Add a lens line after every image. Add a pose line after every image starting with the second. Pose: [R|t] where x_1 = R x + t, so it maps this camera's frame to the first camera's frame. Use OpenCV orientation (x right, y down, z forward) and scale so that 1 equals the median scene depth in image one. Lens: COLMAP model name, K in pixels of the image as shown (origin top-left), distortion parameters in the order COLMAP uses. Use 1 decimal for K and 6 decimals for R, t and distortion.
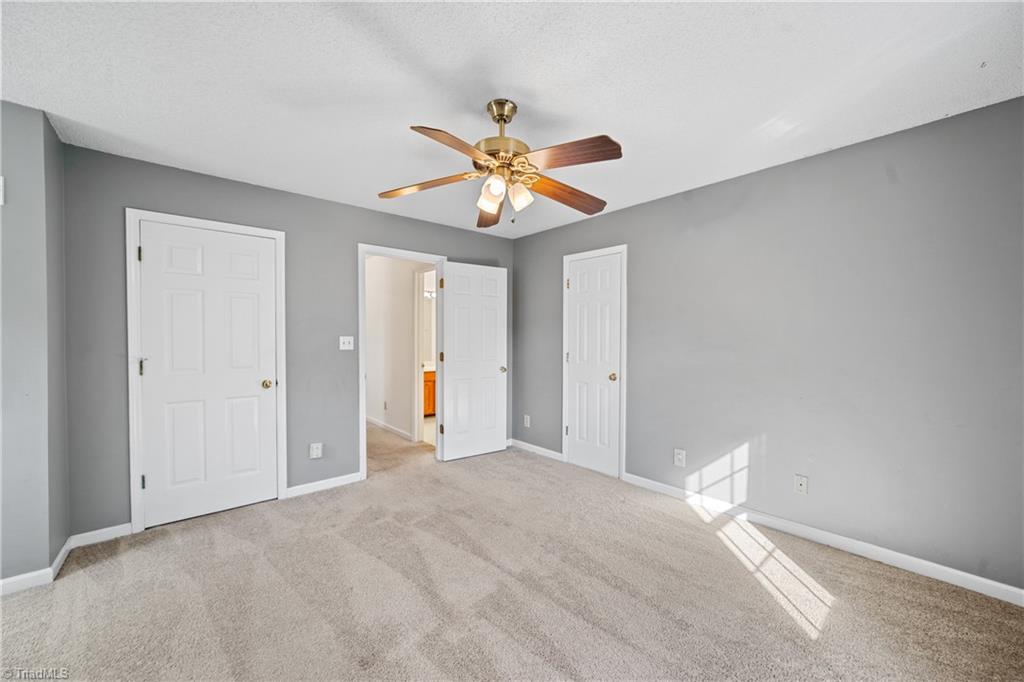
lens RADIAL K [[395.6, 0, 519.3], [0, 395.6, 341.6], [0, 0, 1]] dist [-0.009559, 0.002729]
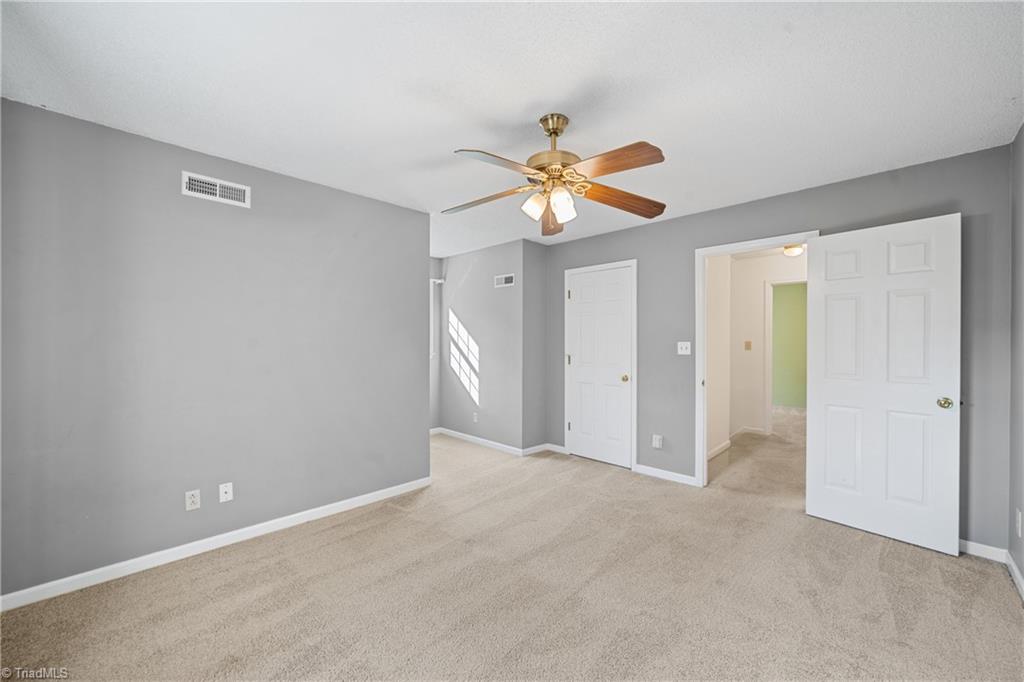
lens RADIAL K [[395.6, 0, 517.7], [0, 395.6, 341.6], [0, 0, 1]] dist [-0.009559, 0.002729]
pose [[0.076434, -0.000057, -0.997075, 0.629275], [-0.014028, 0.999901, -0.001132, -0.007186], [0.996976, 0.014074, 0.076426, 0.530452]]
